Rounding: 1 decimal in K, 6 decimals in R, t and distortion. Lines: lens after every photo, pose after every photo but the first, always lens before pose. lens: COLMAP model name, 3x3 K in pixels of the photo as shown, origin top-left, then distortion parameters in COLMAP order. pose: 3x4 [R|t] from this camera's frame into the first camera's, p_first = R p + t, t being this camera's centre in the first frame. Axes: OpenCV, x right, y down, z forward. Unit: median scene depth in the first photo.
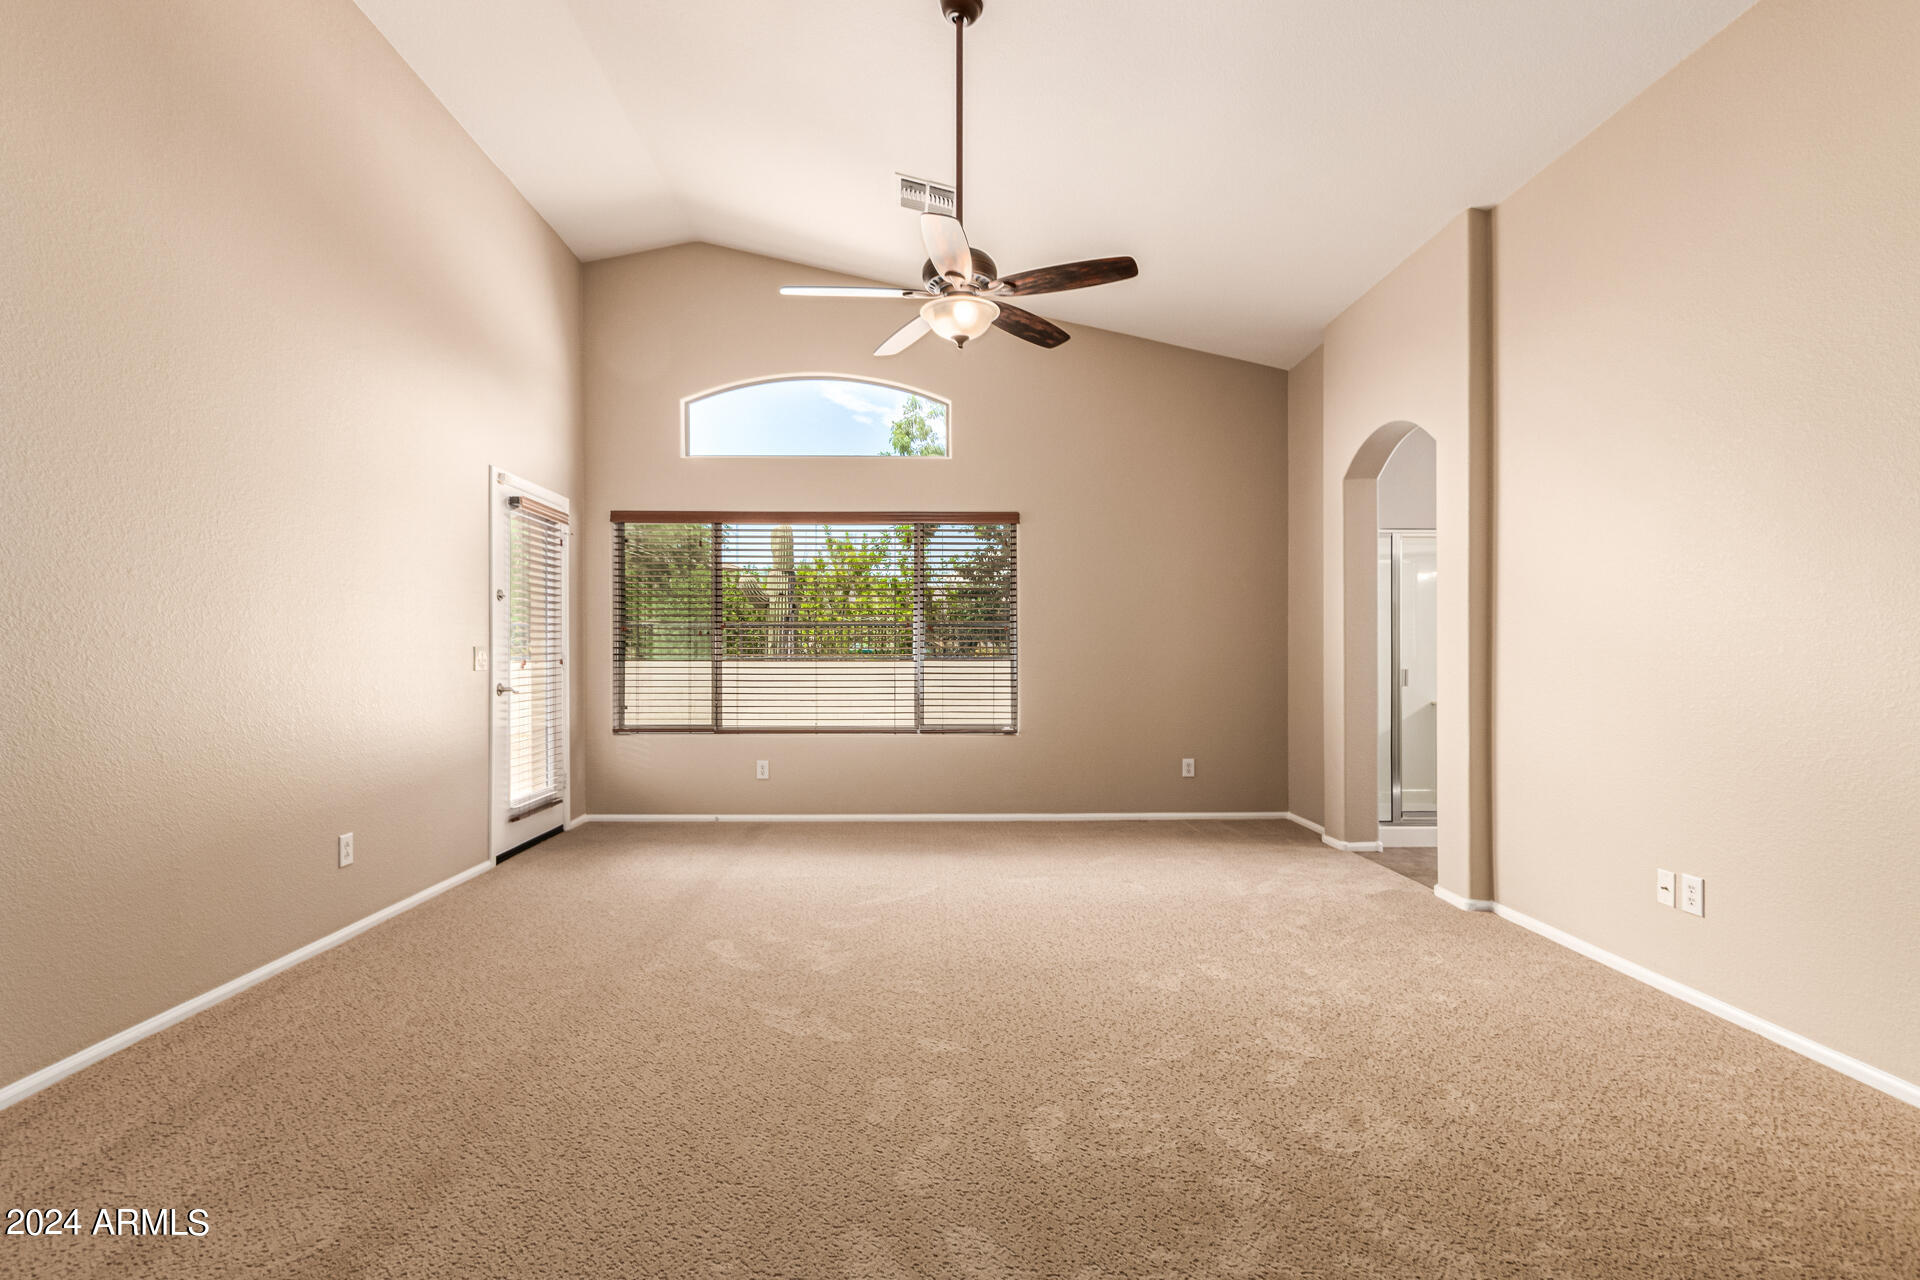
lens RADIAL K [[904.4, 0, 960.0], [0, 904.4, 640.0], [0, 0, 1]] dist [0.012319, 0.000108]
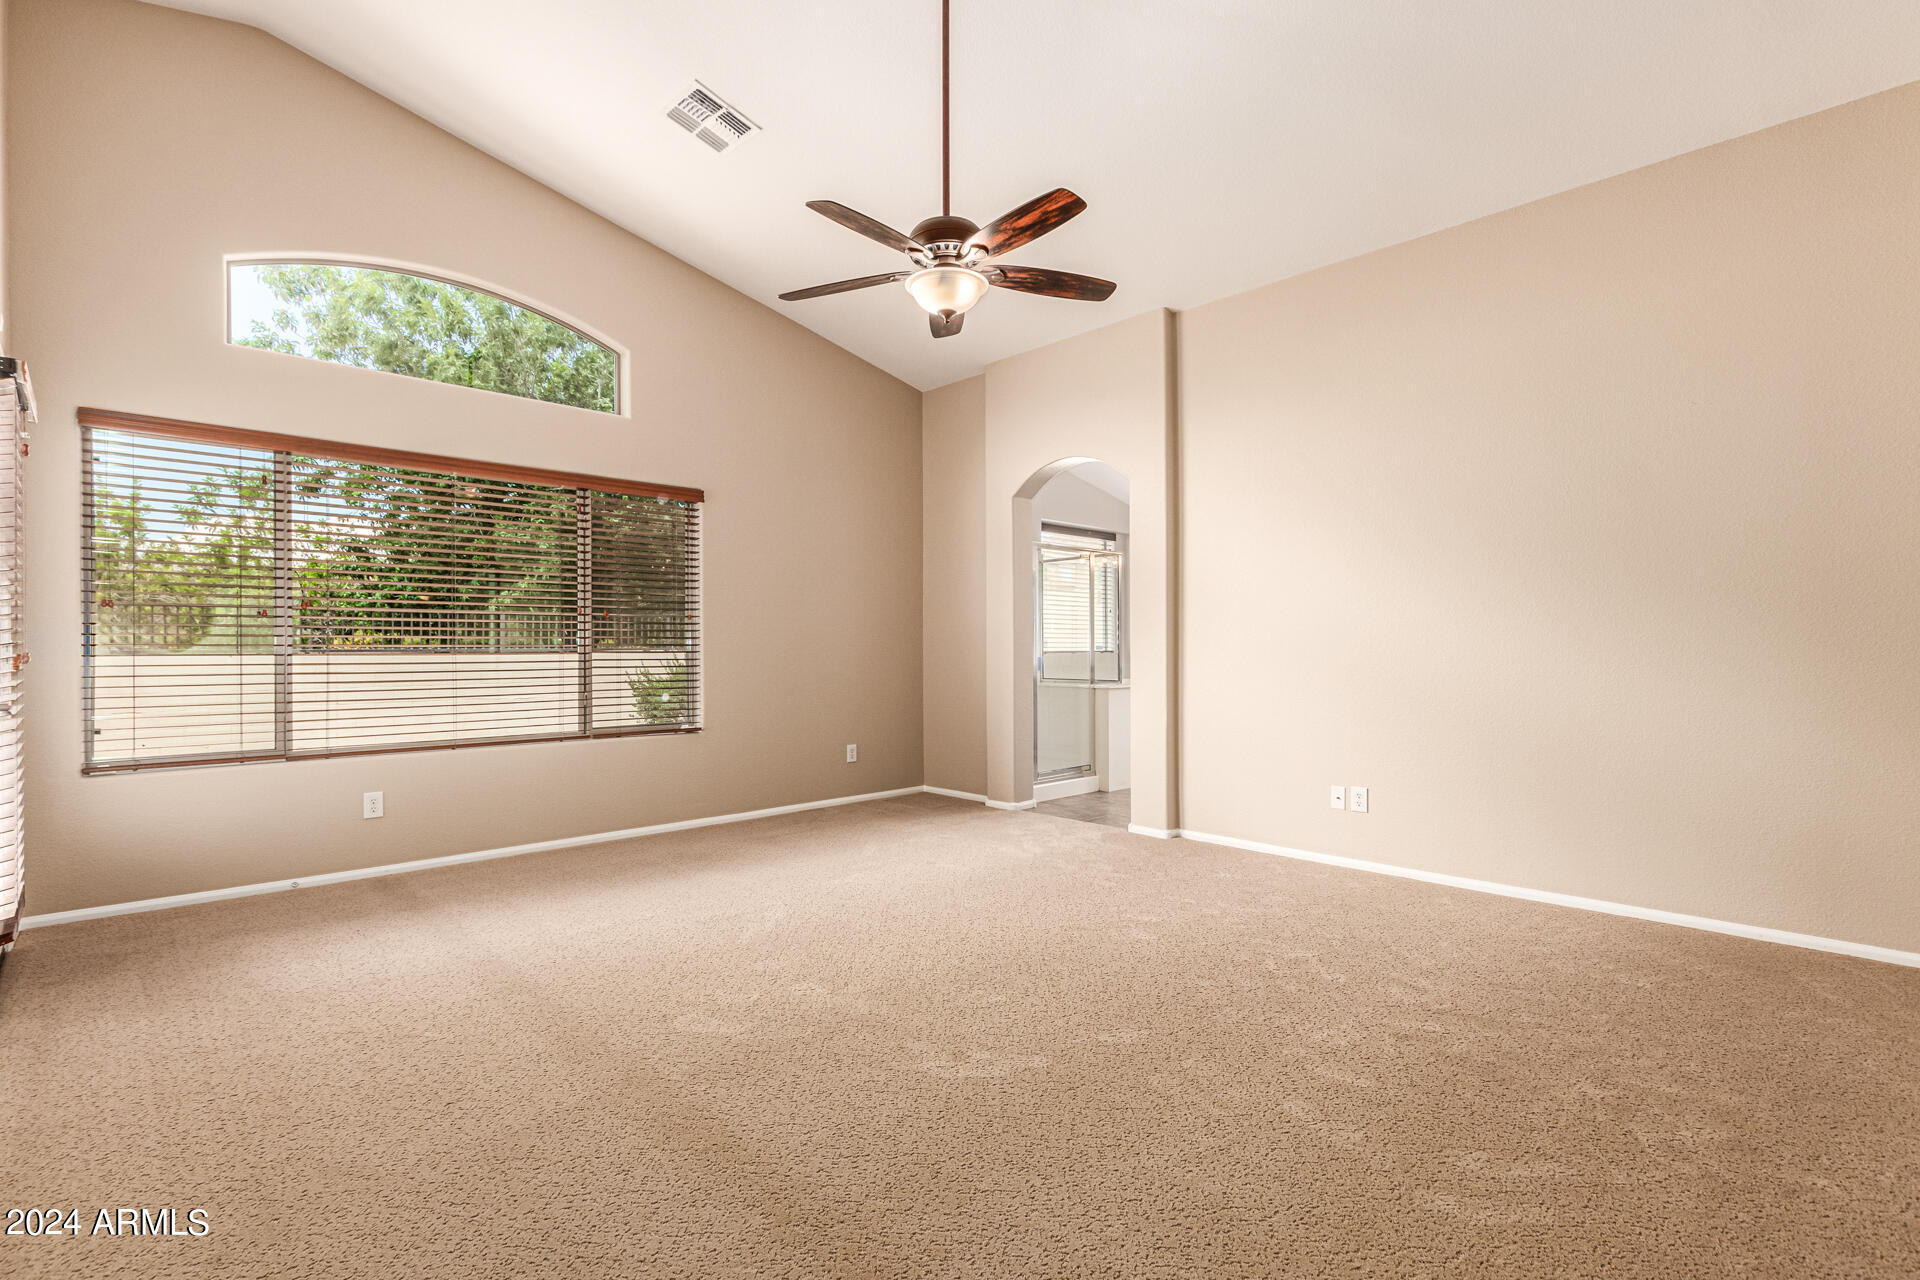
lens RADIAL K [[870.1, 0, 960.0], [0, 870.1, 636.0], [0, 0, 1]] dist [0.008542, 0.000408]
pose [[0.742614, 0.007150, 0.669682, -0.402924], [-0.010175, 0.999948, 0.000607, 0.004268], [-0.669643, -0.007265, 0.742648, 0.206730]]
